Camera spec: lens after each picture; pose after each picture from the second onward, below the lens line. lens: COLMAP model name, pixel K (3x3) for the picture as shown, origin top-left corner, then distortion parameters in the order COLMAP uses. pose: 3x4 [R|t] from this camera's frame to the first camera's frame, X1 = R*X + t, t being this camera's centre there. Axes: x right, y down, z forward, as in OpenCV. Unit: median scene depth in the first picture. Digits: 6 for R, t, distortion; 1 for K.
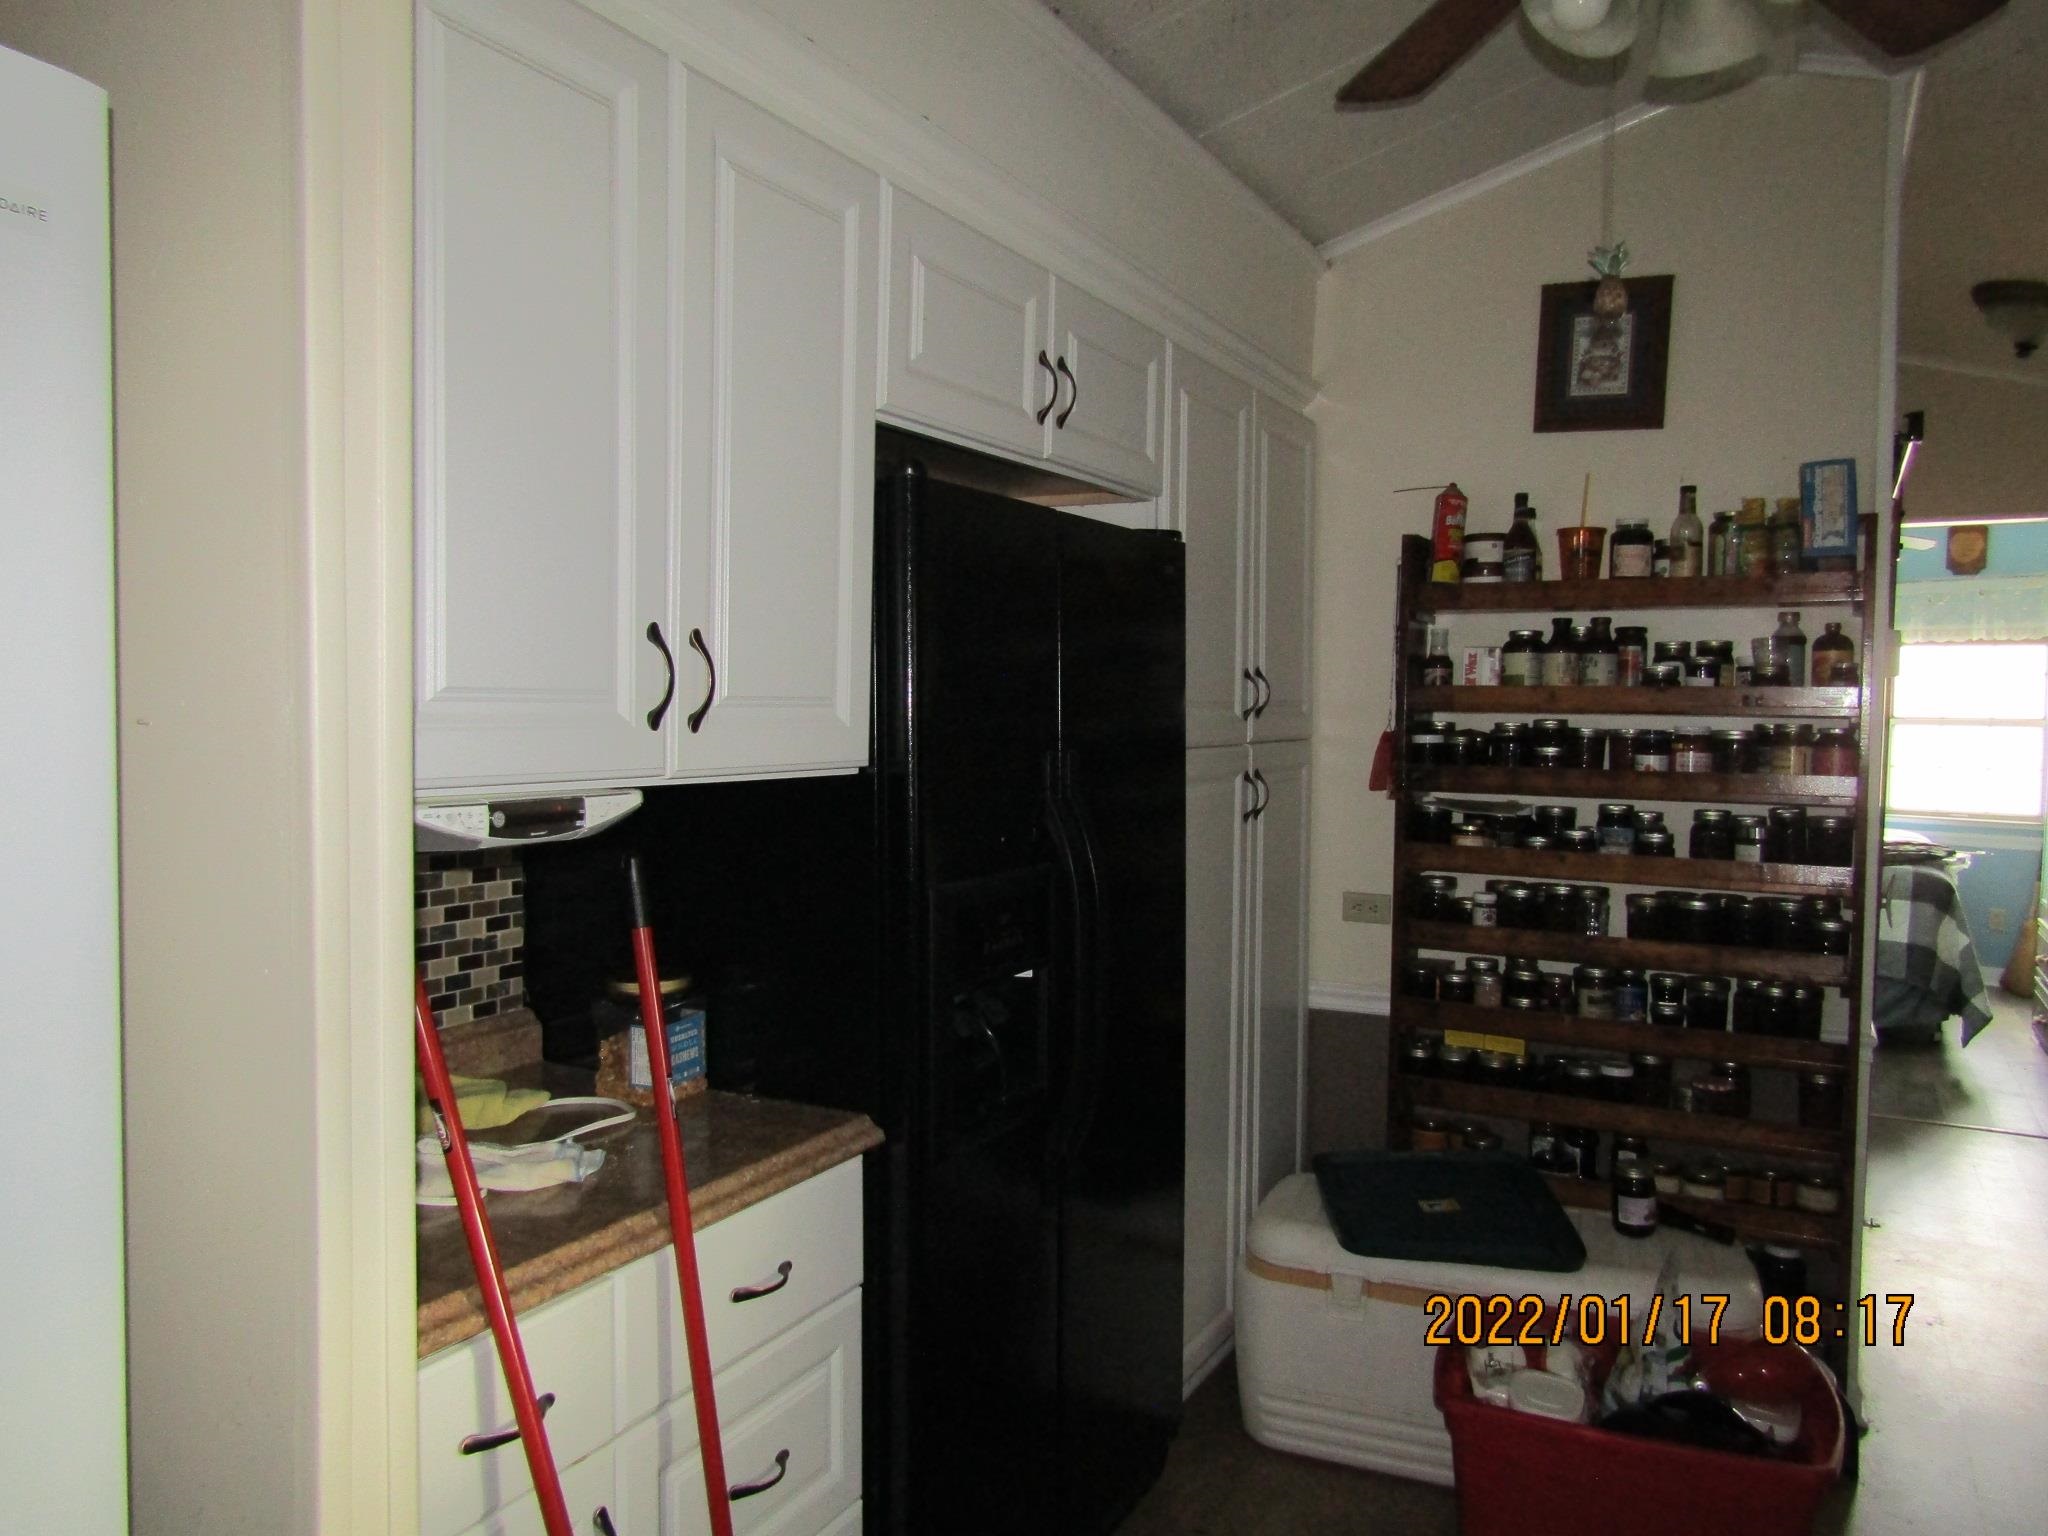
lens RADIAL K [[1436.9, 0, 1024.0], [0, 1436.9, 768.0], [0, 0, 1]] dist [-0.029471, 0.002464]
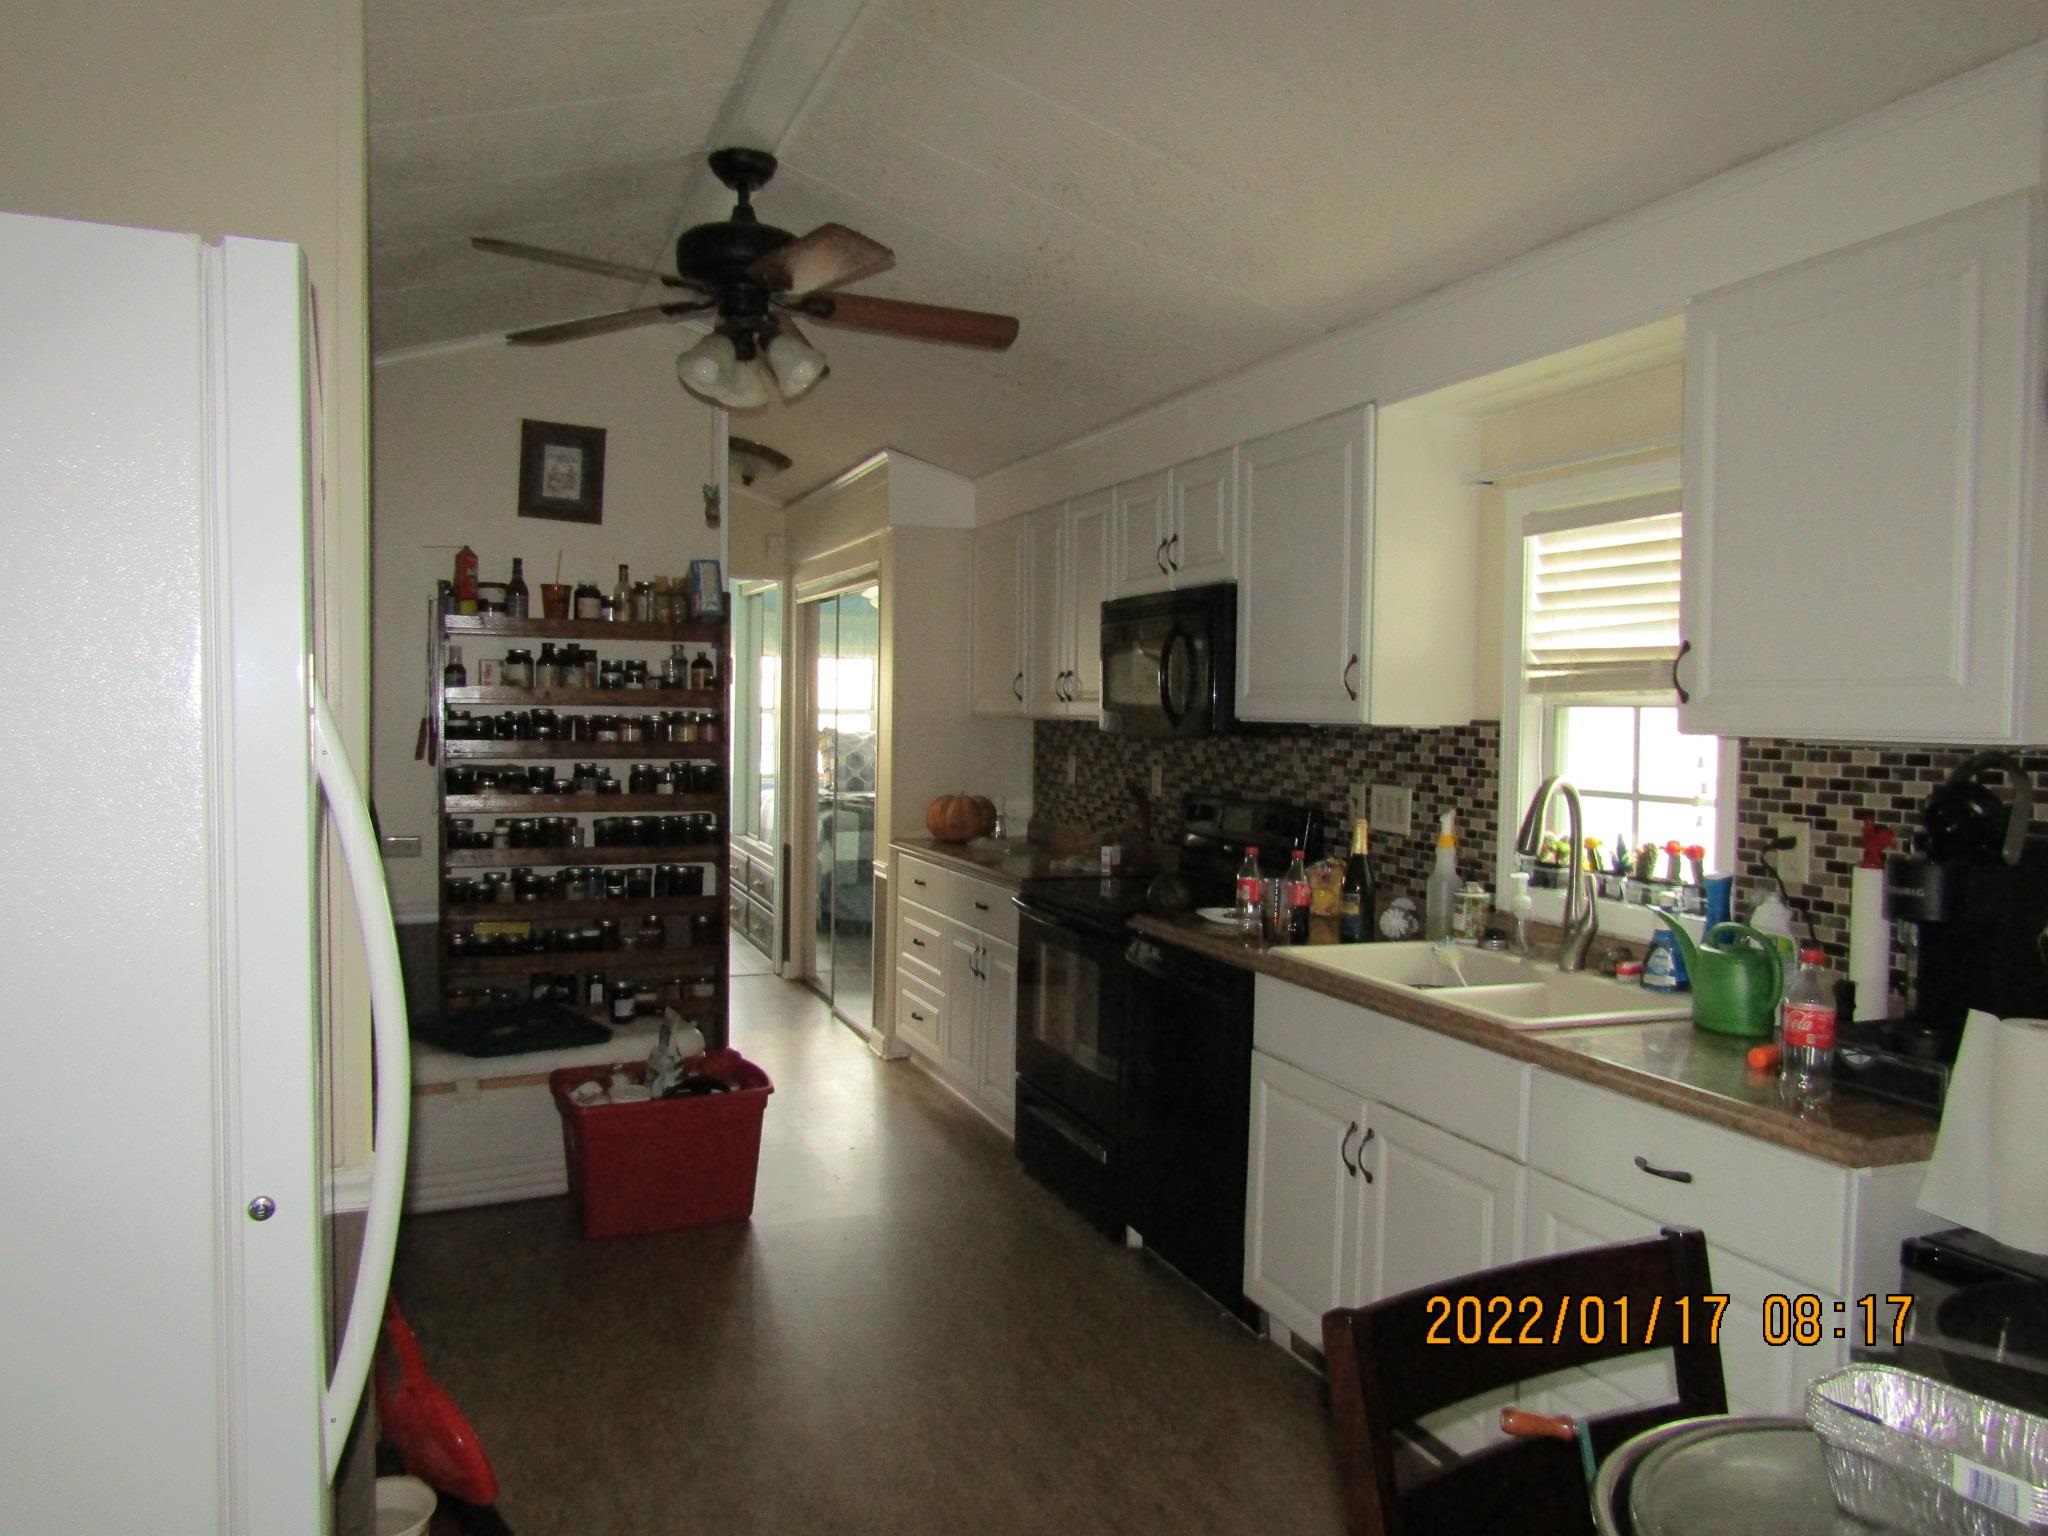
lens RADIAL K [[1436.9, 0, 1024.0], [0, 1436.9, 768.0], [0, 0, 1]] dist [-0.029471, 0.002464]
pose [[0.622690, -0.034506, 0.781707, -0.515847], [0.026664, 0.999383, 0.022874, 0.007699], [-0.782014, 0.006600, 0.623226, -0.358811]]
